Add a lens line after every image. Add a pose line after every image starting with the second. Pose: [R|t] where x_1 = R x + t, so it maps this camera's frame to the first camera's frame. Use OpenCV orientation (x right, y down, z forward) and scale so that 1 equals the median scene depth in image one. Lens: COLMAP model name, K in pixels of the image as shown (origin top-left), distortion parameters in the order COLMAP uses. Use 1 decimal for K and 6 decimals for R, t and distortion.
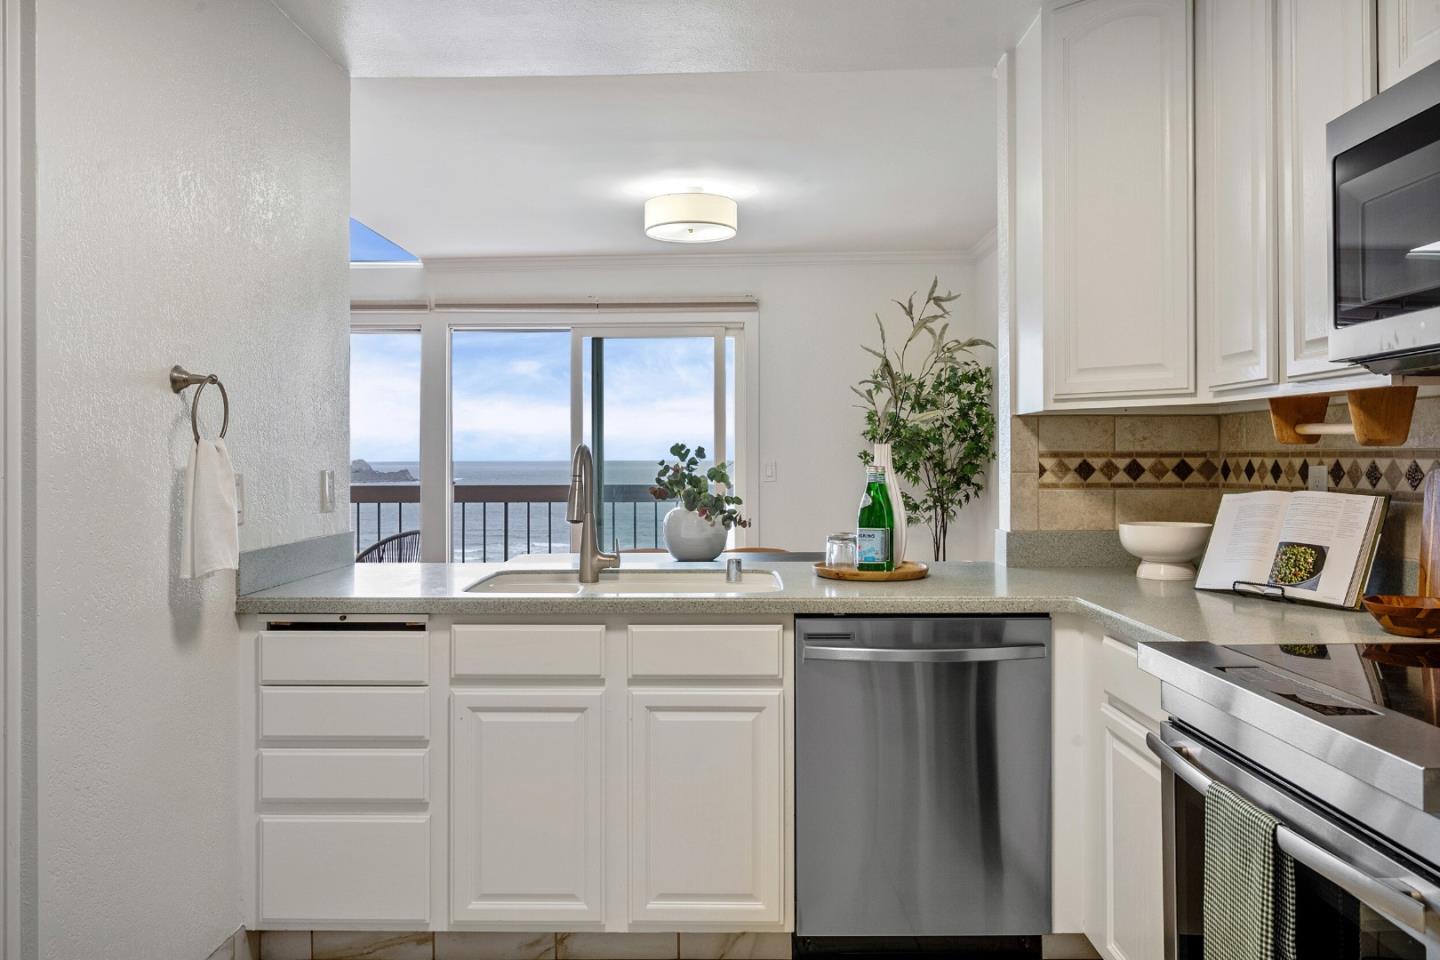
lens RADIAL K [[1059.2, 0, 717.1], [0, 1059.2, 472.2], [0, 0, 1]] dist [0.000652, 0.002751]
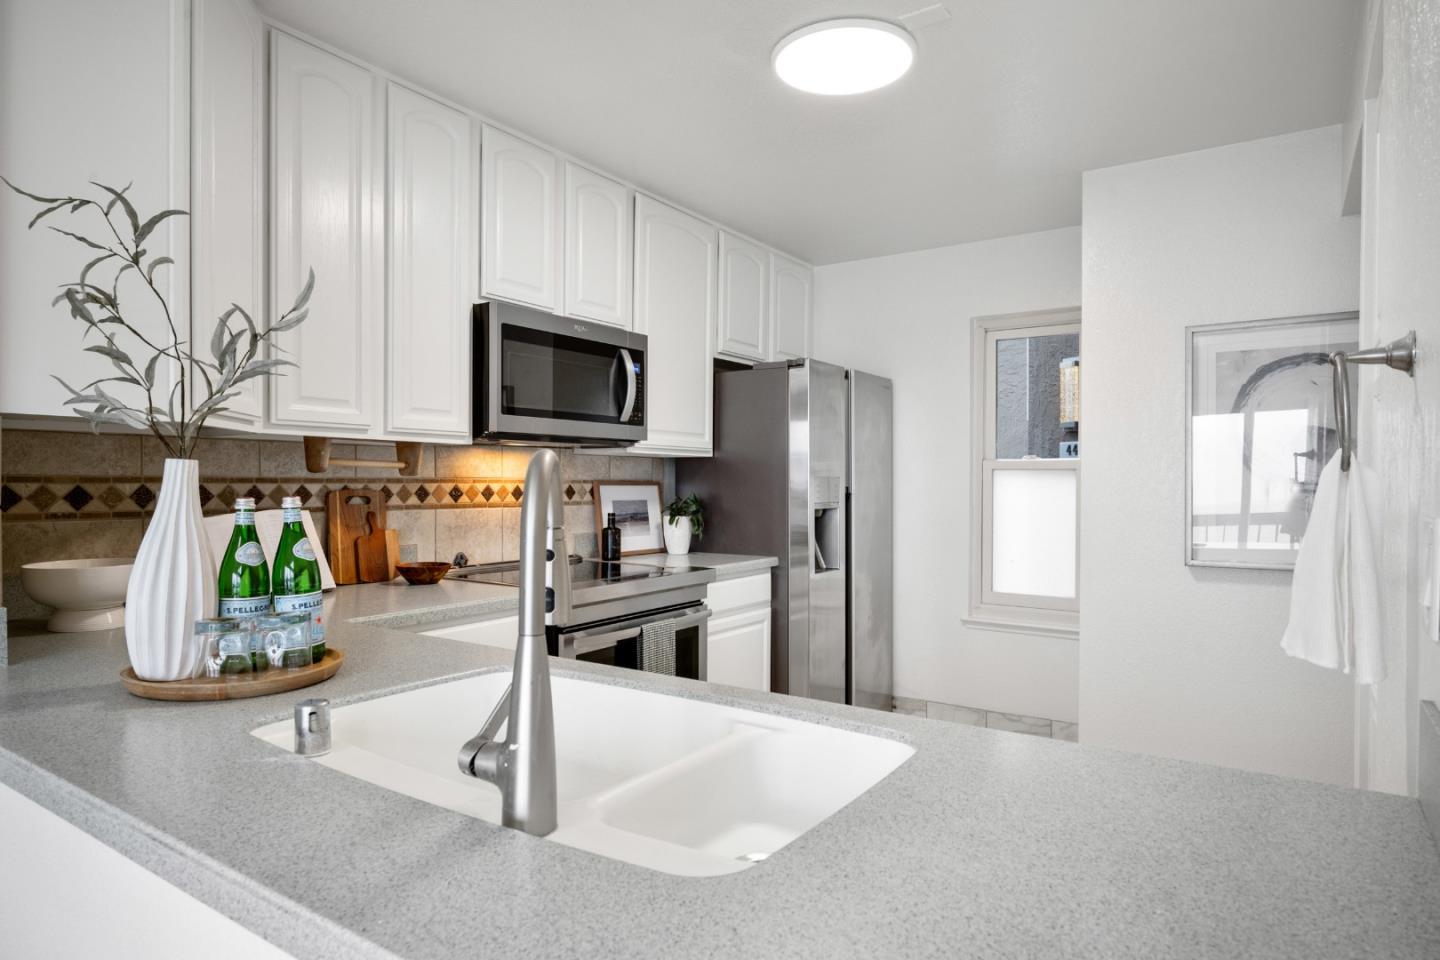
lens RADIAL K [[847.1, 0, 719.5], [0, 847.1, 480.4], [0, 0, 1]] dist [0.000143, -0.000066]
pose [[-0.824295, 0.001287, 0.566160, -0.348943], [0.007206, 0.999940, 0.008218, -0.015510], [-0.566115, 0.010854, -0.824255, 1.126624]]
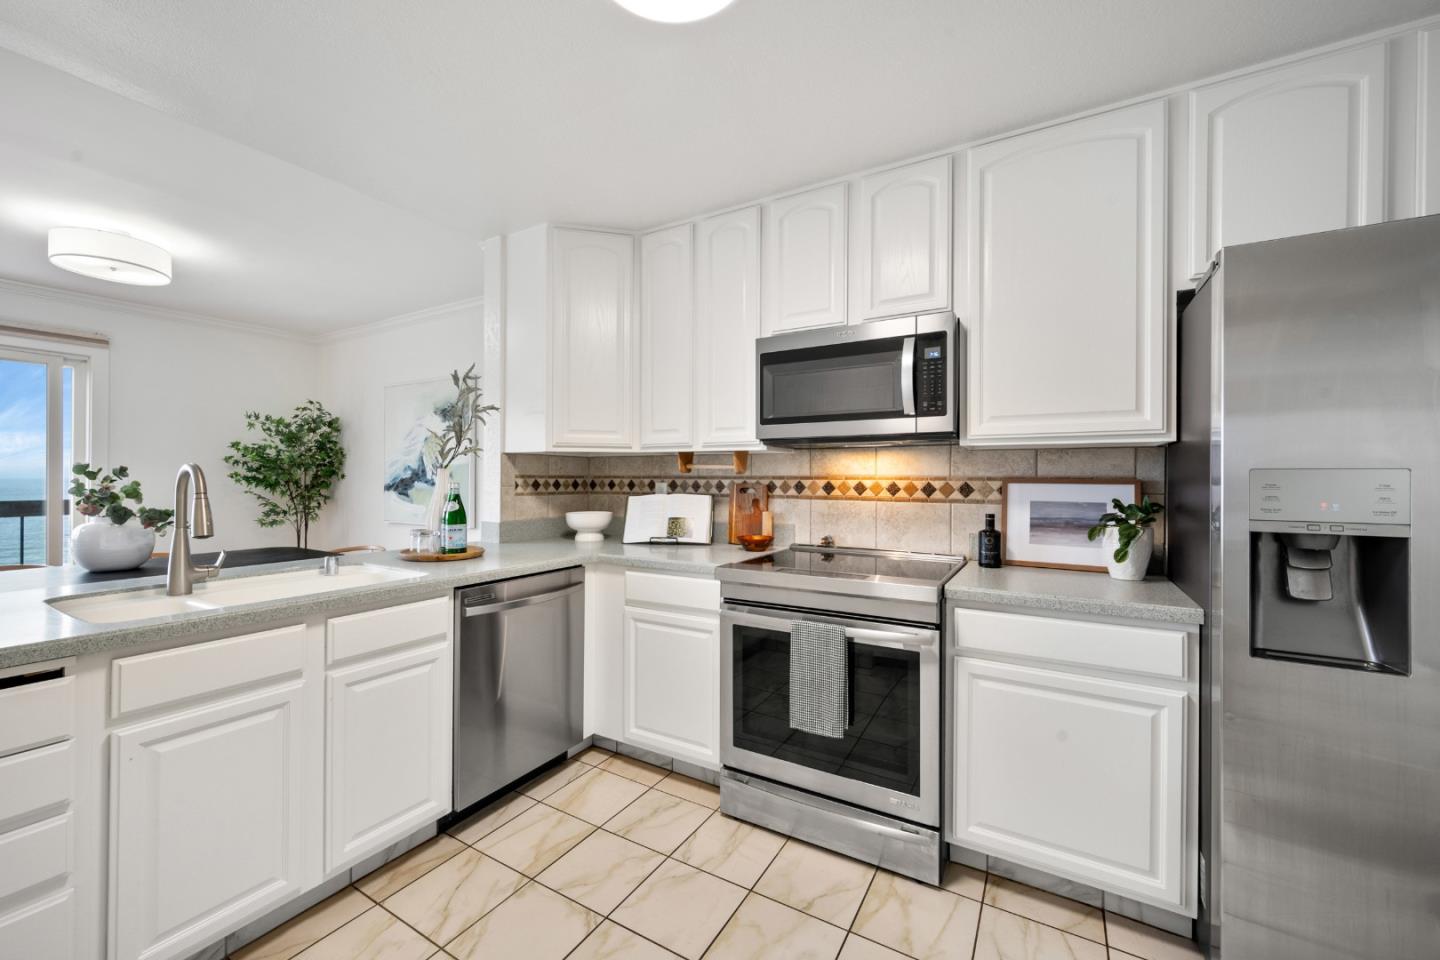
lens RADIAL K [[566.8, 0, 718.1], [0, 566.8, 481.1], [0, 0, 1]] dist [-0.004606, -0.000688]
pose [[0.500071, 0.000189, 0.865984, -0.338933], [0.007187, 0.999965, -0.004369, -0.002517], [-0.865955, 0.008409, 0.500052, 0.257799]]
